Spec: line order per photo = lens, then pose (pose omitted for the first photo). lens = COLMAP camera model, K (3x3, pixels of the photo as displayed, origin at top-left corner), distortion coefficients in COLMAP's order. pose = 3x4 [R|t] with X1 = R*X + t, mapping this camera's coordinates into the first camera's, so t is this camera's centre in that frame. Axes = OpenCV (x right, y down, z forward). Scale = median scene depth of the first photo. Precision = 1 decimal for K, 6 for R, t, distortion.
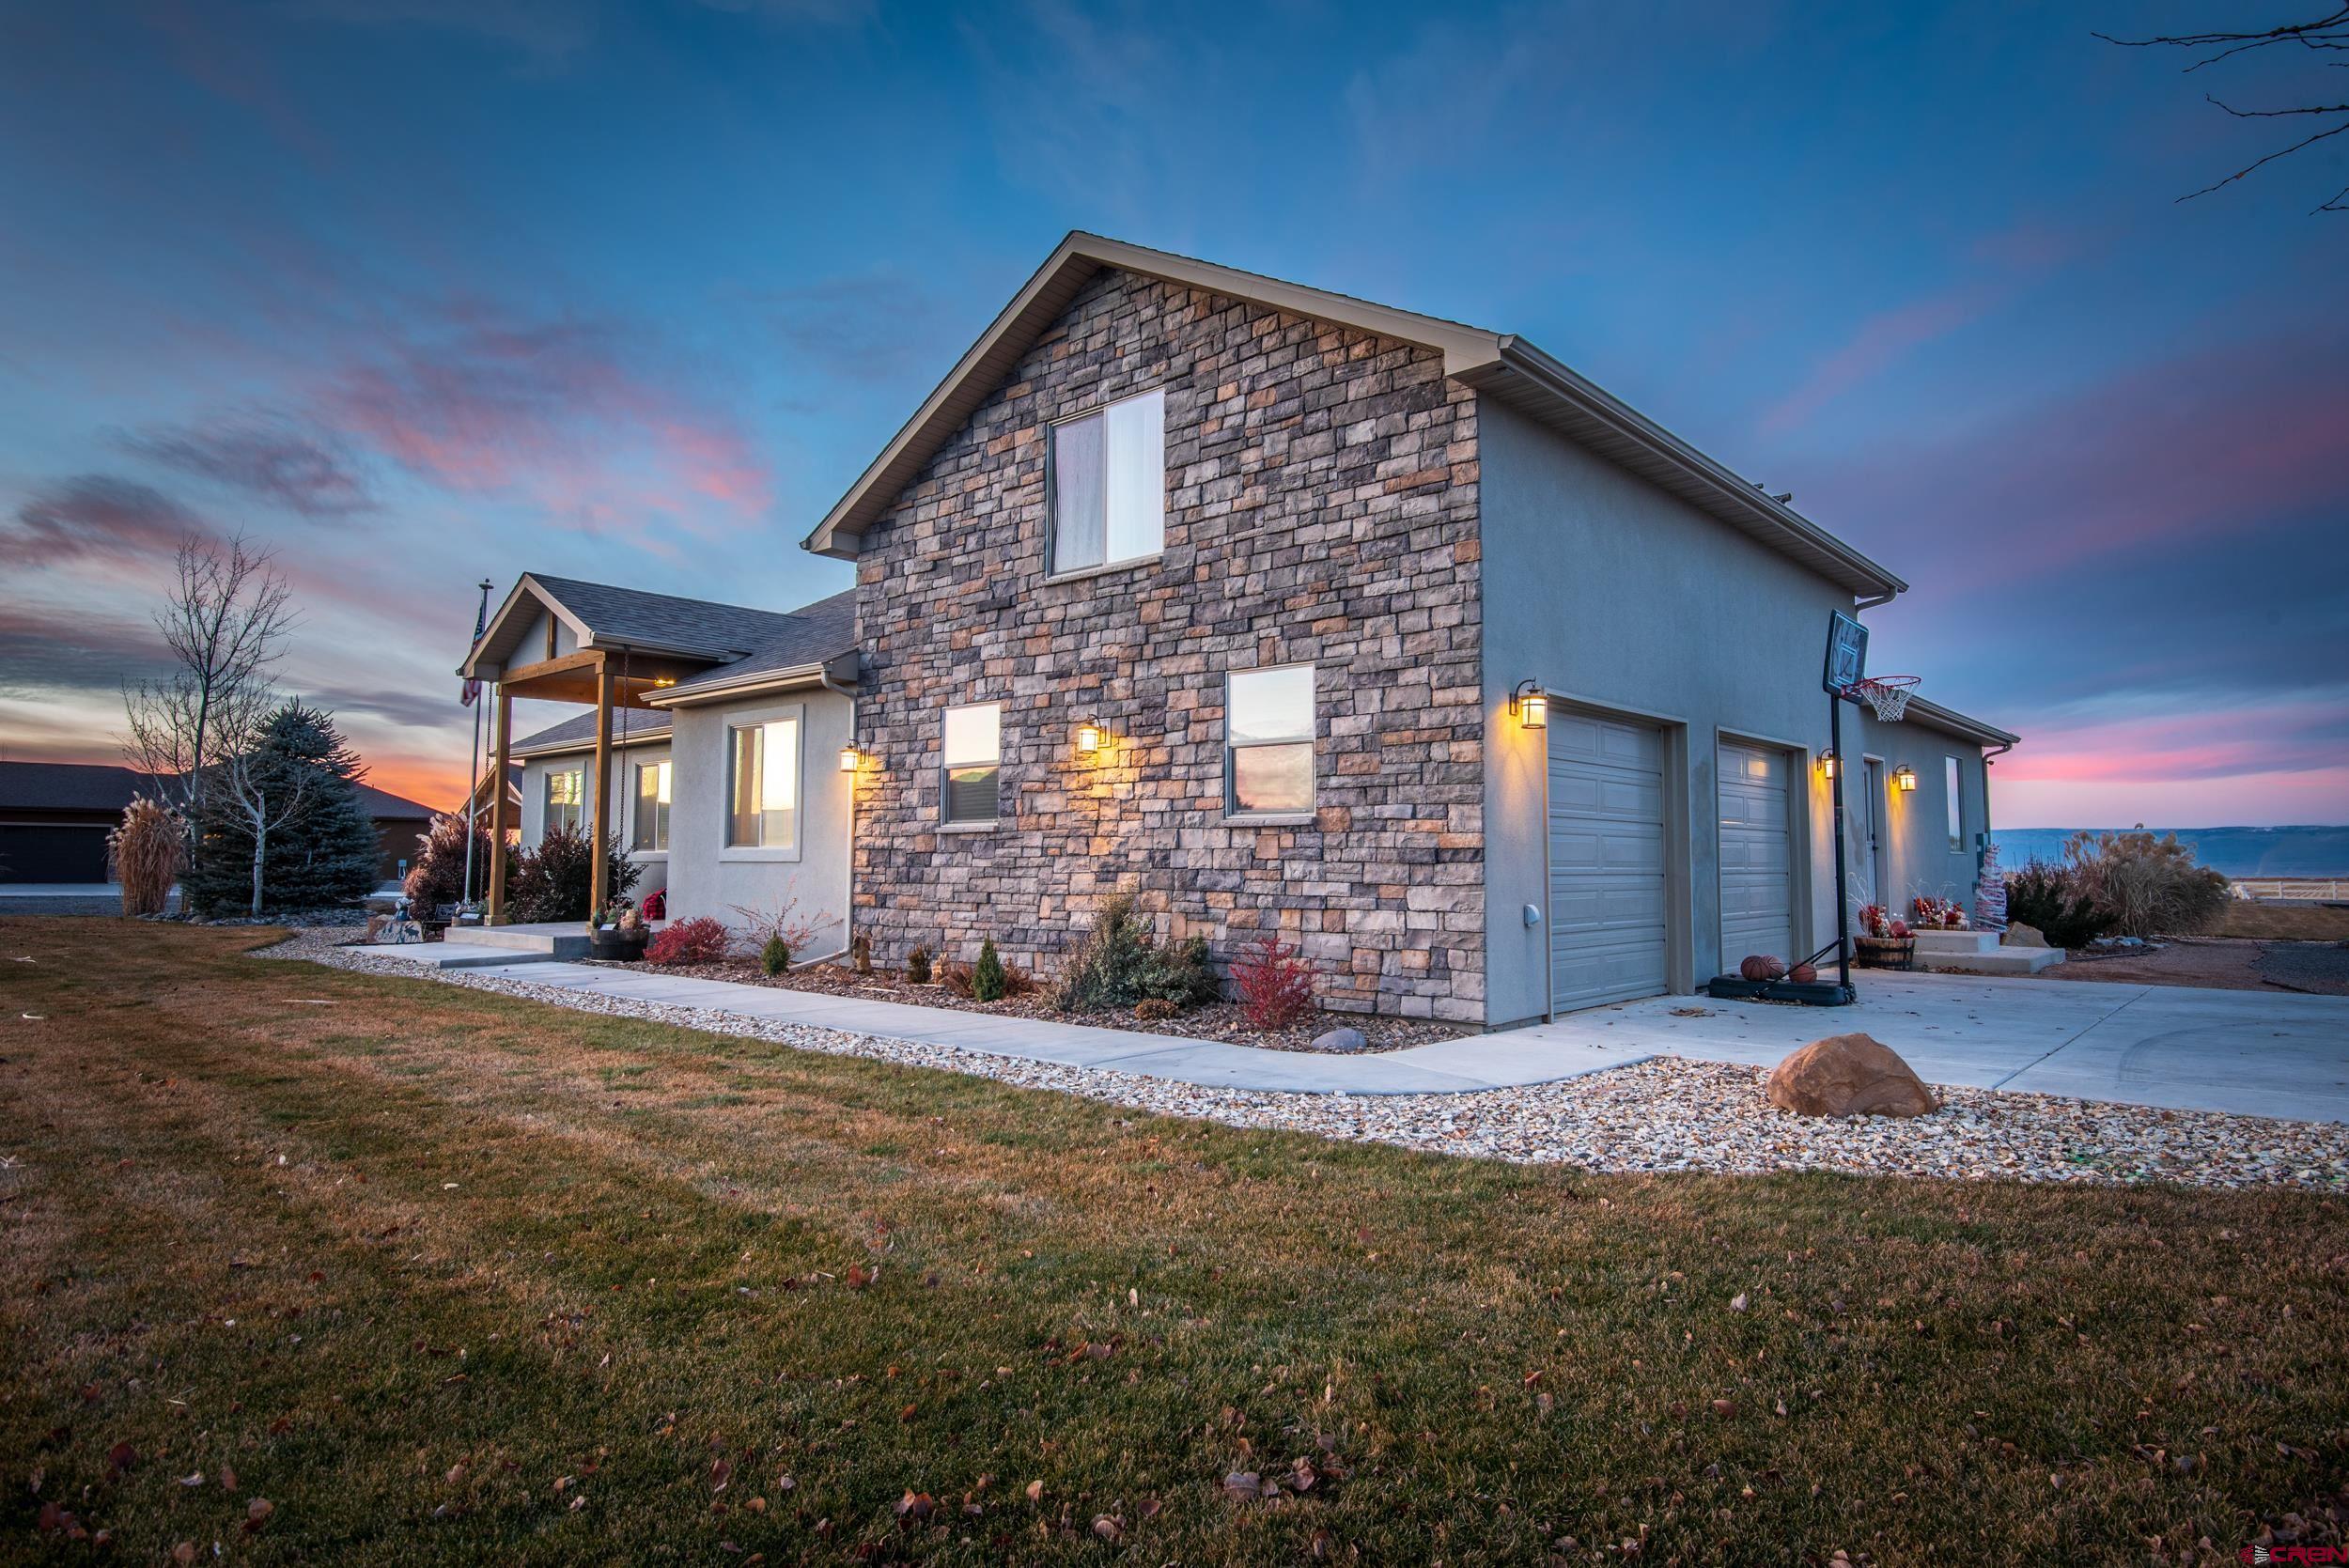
lens RADIAL K [[1322.3, 0, 1175.4], [0, 1322.3, 776.0], [0, 0, 1]] dist [-0.000441, -0.003989]
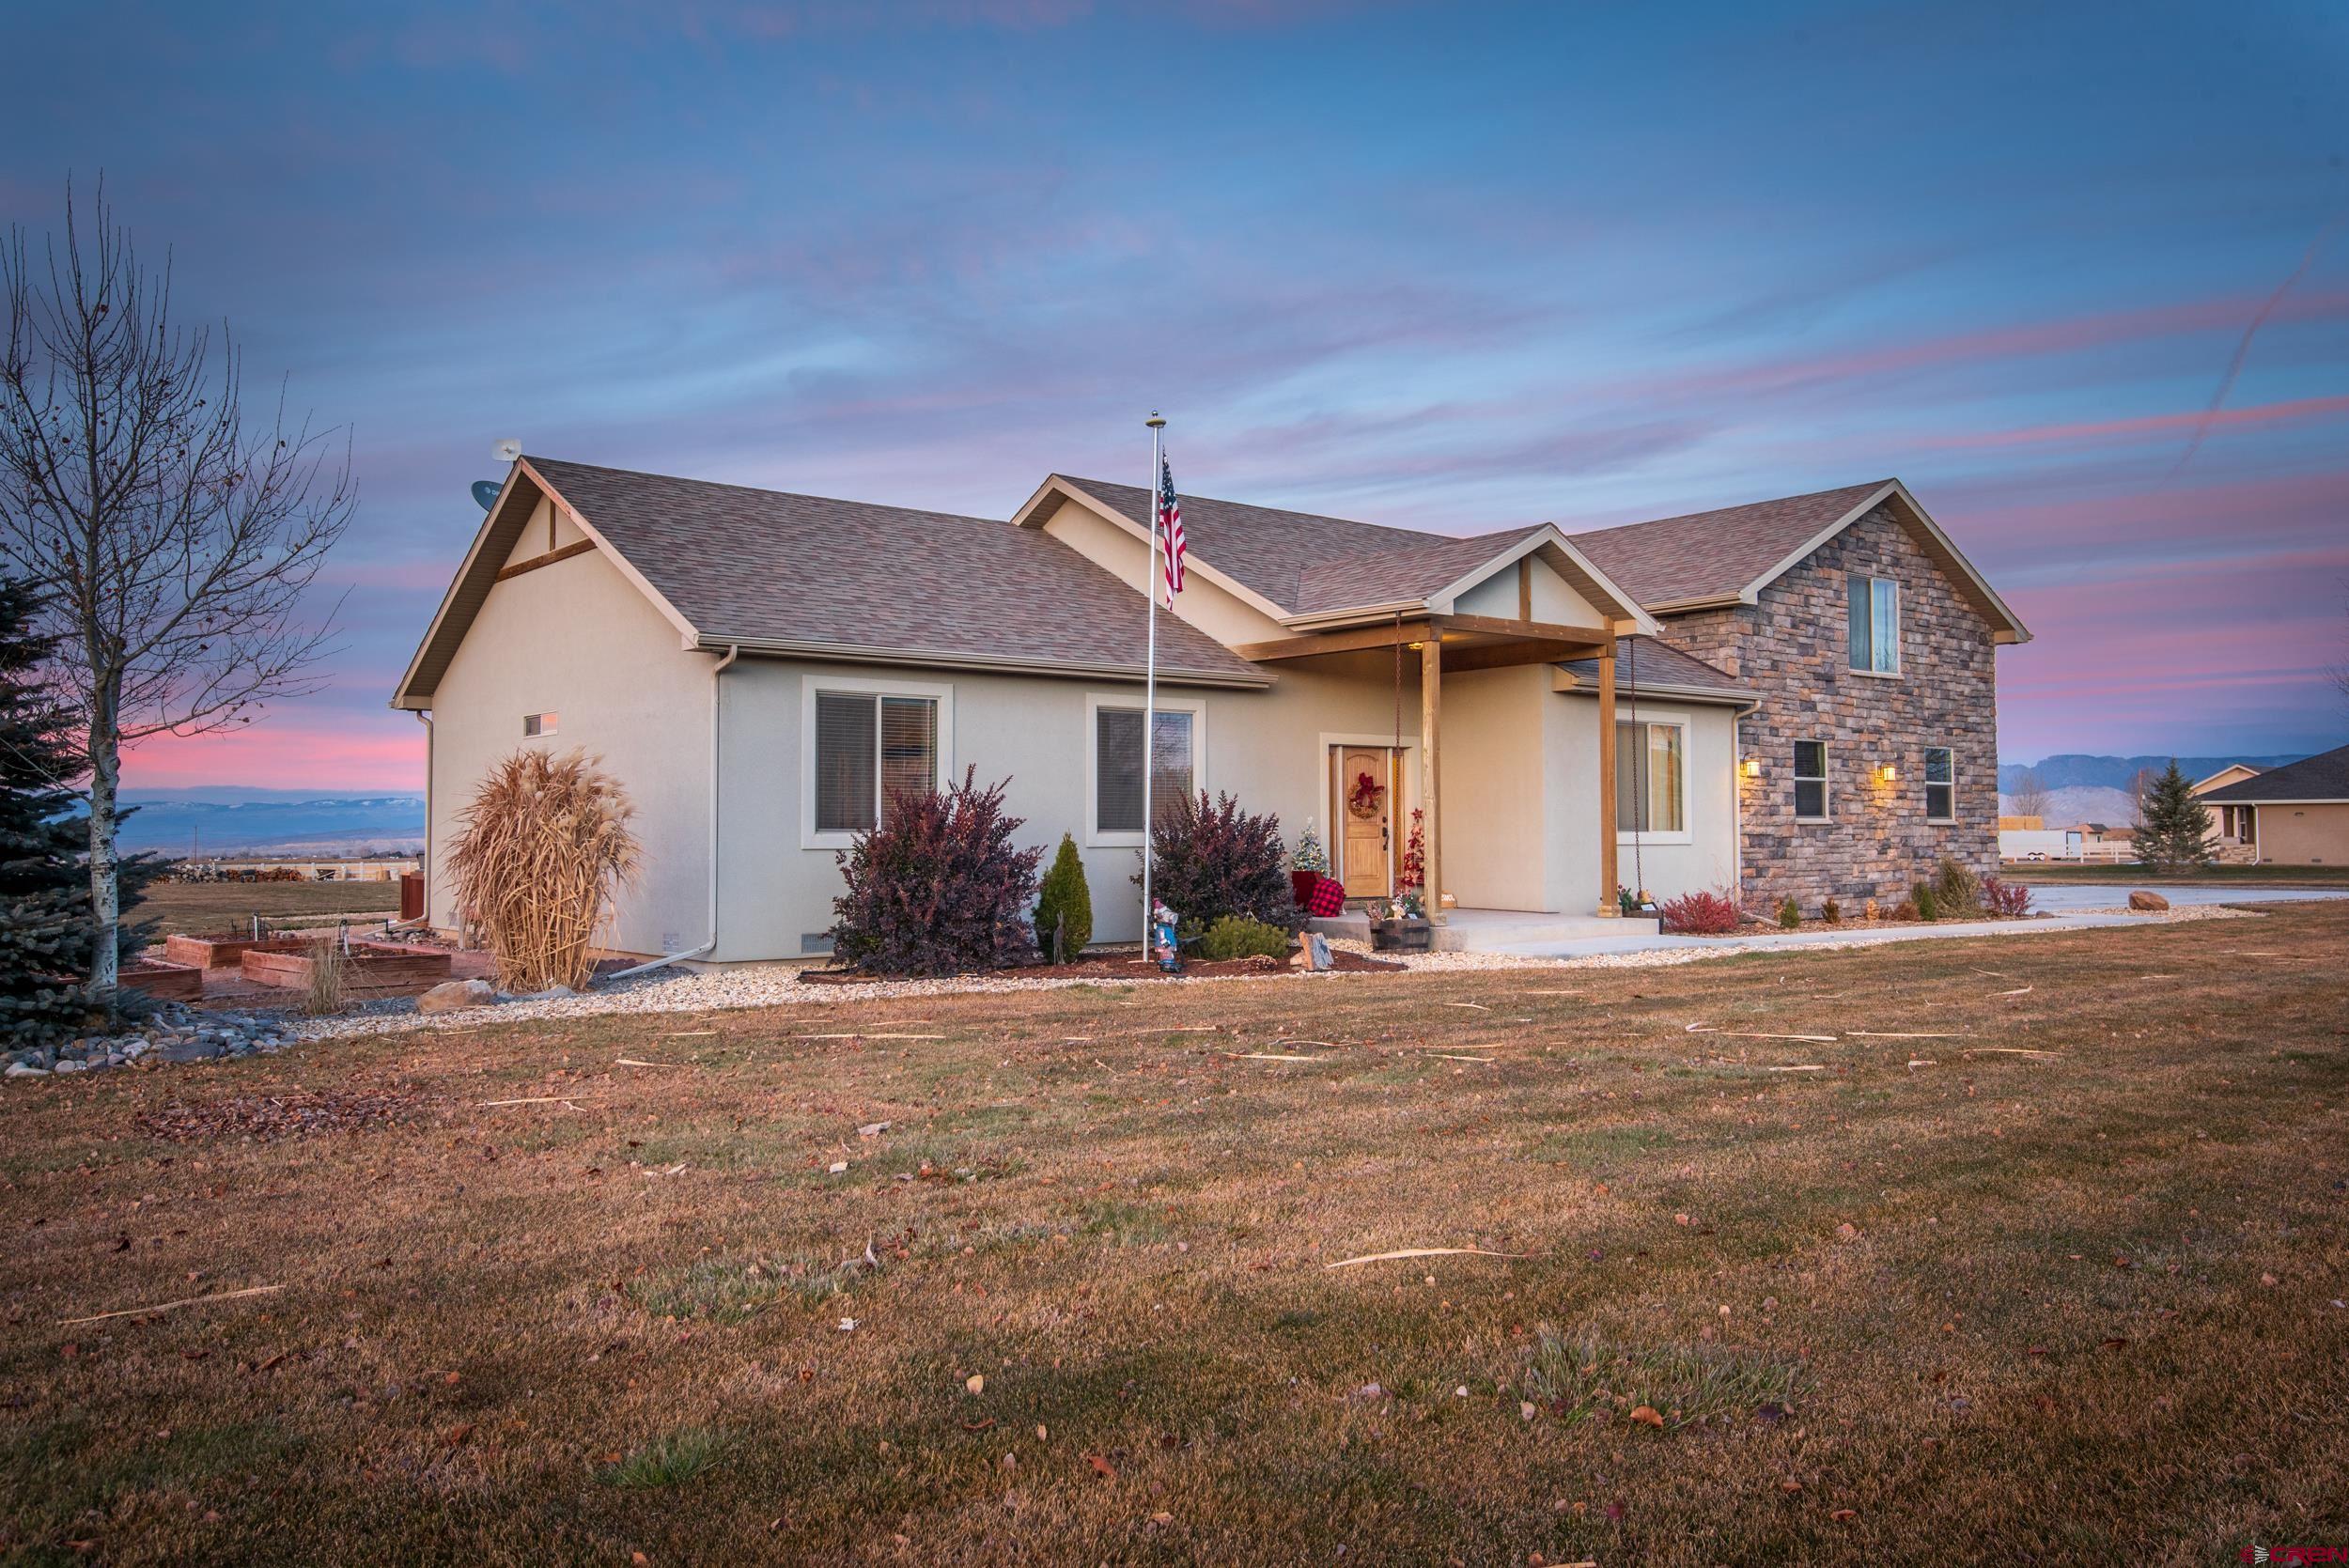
lens RADIAL K [[1757.8, 0, 1184.0], [0, 1757.8, 776.8], [0, 0, 1]] dist [0.030856, 0.001649]
pose [[0.151229, 0.031789, 0.987988, -2.454317], [-0.063253, 0.997746, -0.022421, 0.086048], [-0.986473, -0.059102, 0.152898, 1.521872]]
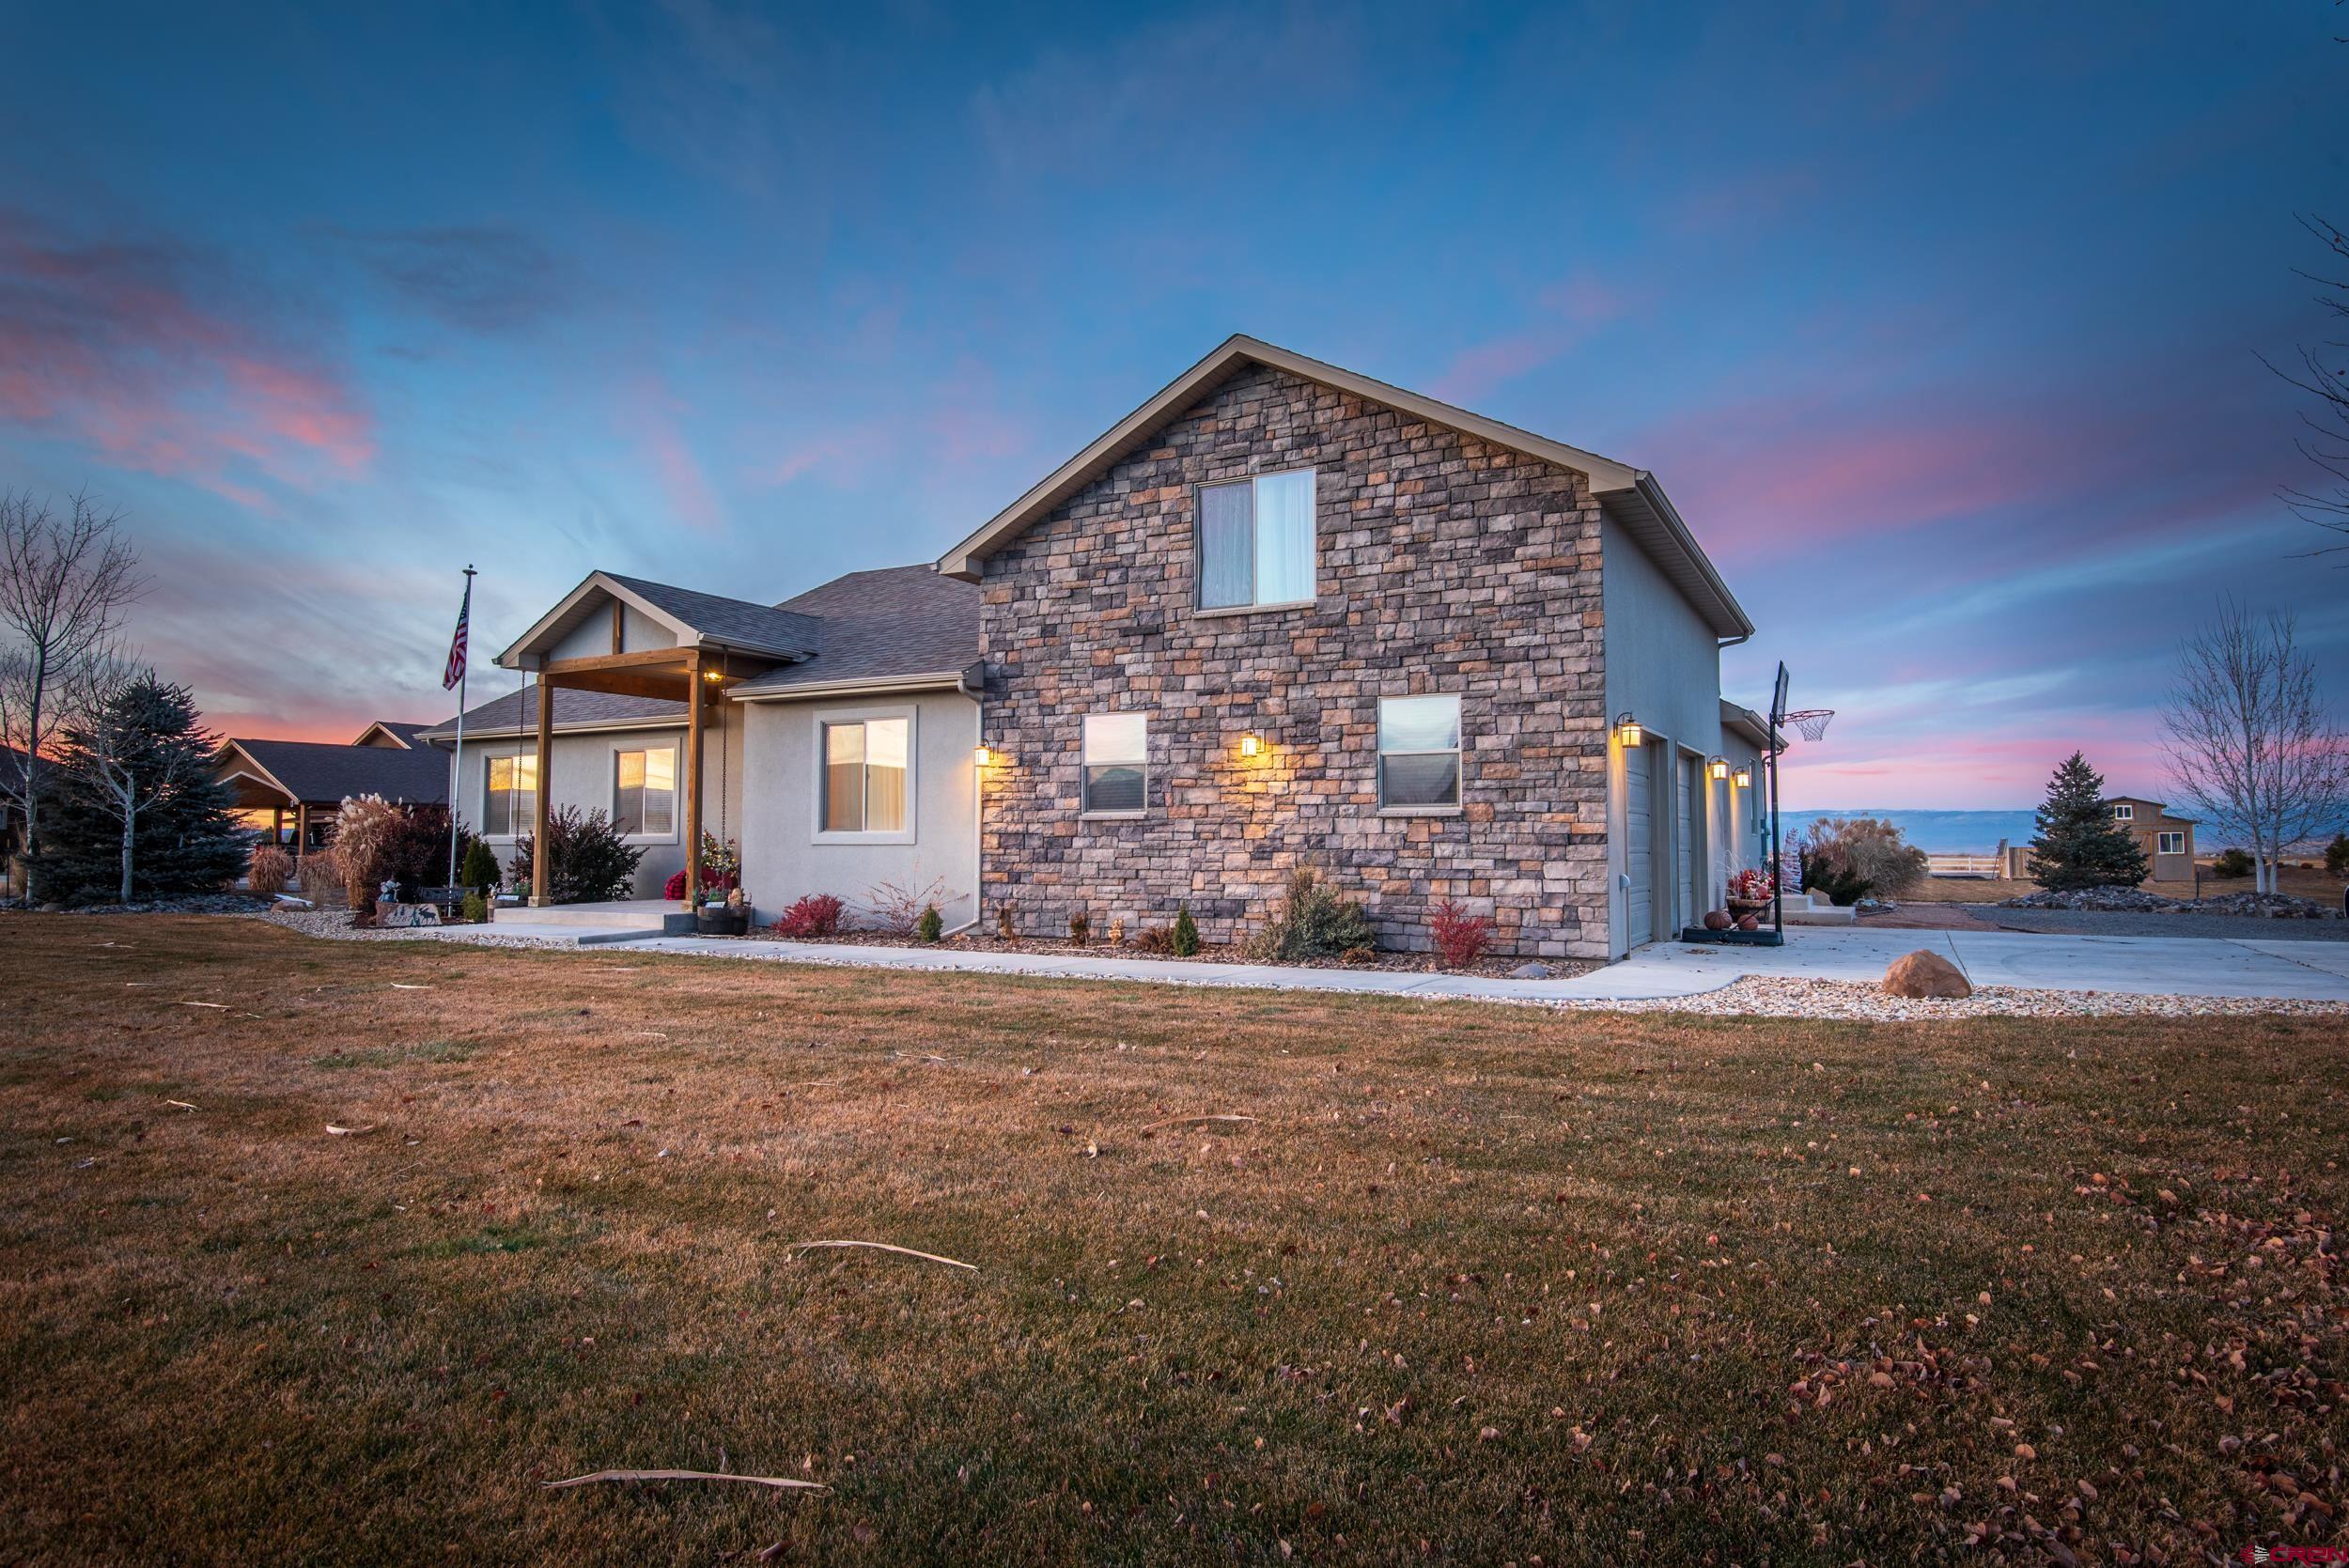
lens RADIAL K [[1322.3, 0, 1179.9], [0, 1322.3, 777.0], [0, 0, 1]] dist [-0.000441, -0.003989]
pose [[0.973335, 0.008947, 0.229214, -0.404234], [-0.012553, 0.999819, 0.014279, -0.015035], [-0.229045, -0.016775, 0.973271, -0.195165]]
